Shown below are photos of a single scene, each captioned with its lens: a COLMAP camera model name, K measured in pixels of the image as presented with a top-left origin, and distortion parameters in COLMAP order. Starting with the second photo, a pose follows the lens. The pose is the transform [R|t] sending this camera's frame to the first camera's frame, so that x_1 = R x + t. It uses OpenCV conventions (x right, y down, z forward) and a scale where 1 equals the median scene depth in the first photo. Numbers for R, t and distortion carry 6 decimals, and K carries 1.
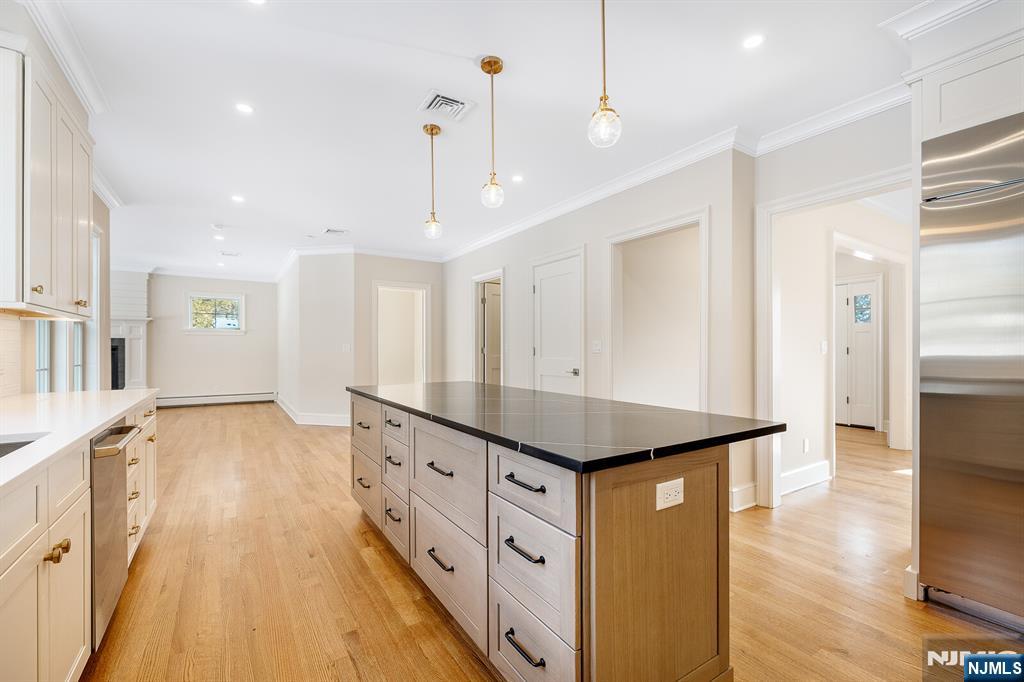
lens RADIAL K [[443.8, 0, 520.1], [0, 443.8, 337.6], [0, 0, 1]] dist [0.000205, 0.000386]
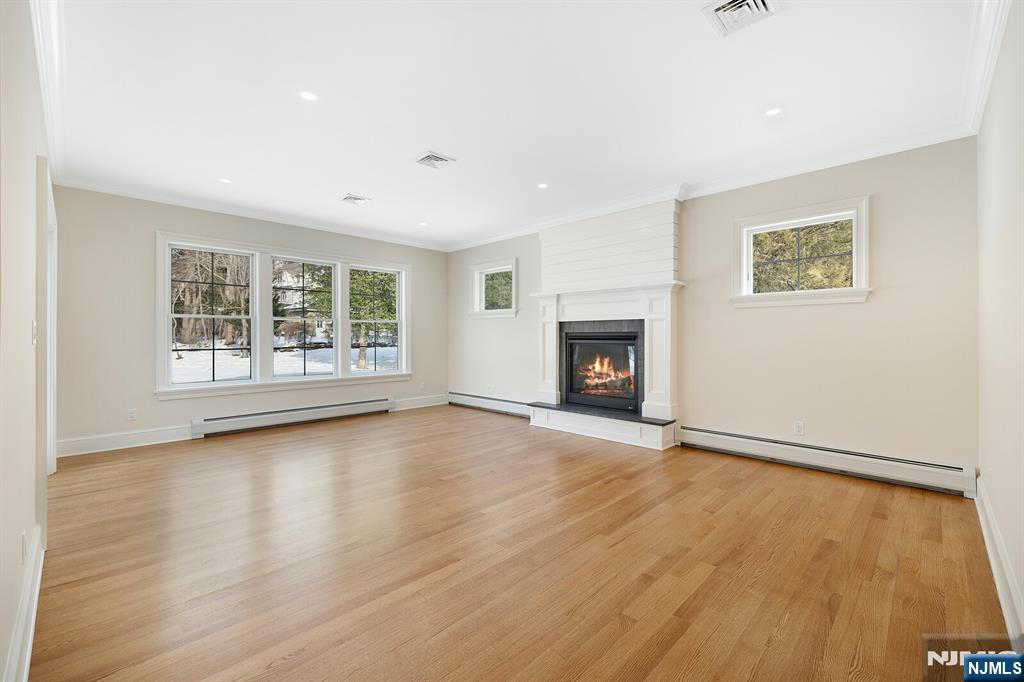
lens RADIAL K [[443.8, 0, 490.9], [0, 443.8, 336.1], [0, 0, 1]] dist [0.000205, 0.000386]
pose [[0.199779, 0.004817, -0.979829, -0.343232], [0.010150, 0.999924, 0.006986, 0.017482], [0.979788, -0.011341, 0.199715, 0.667808]]
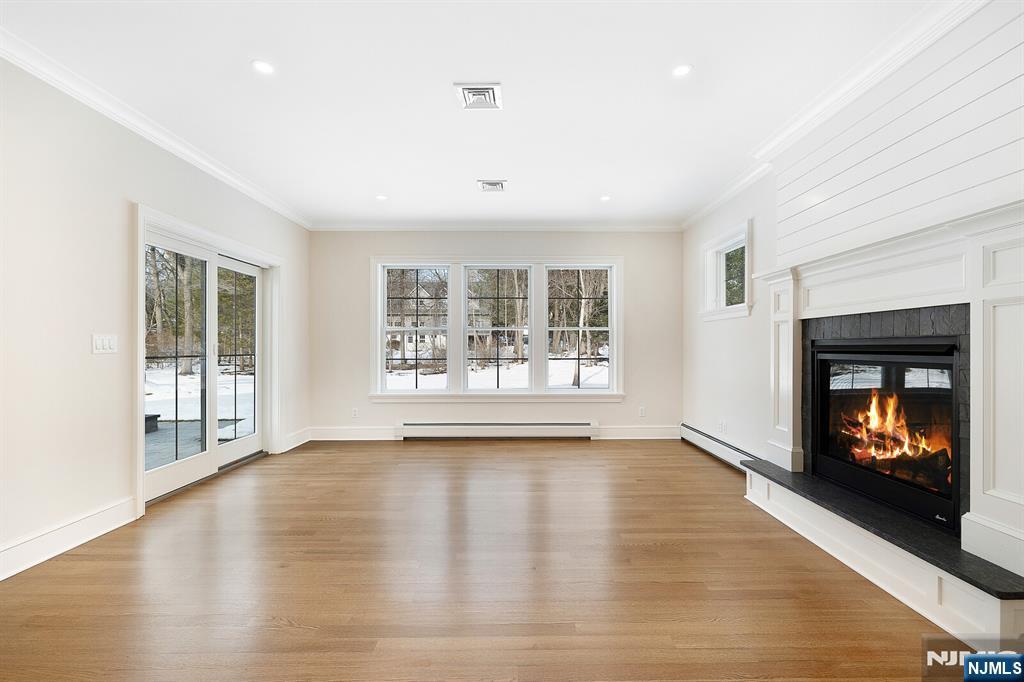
lens RADIAL K [[443.8, 0, 507.2], [0, 443.8, 346.6], [0, 0, 1]] dist [0.000205, 0.000386]
pose [[-0.538140, 0.006634, -0.842830, -0.553247], [0.015112, 0.999884, -0.001779, 0.020534], [0.842720, -0.013695, -0.538178, 0.902750]]
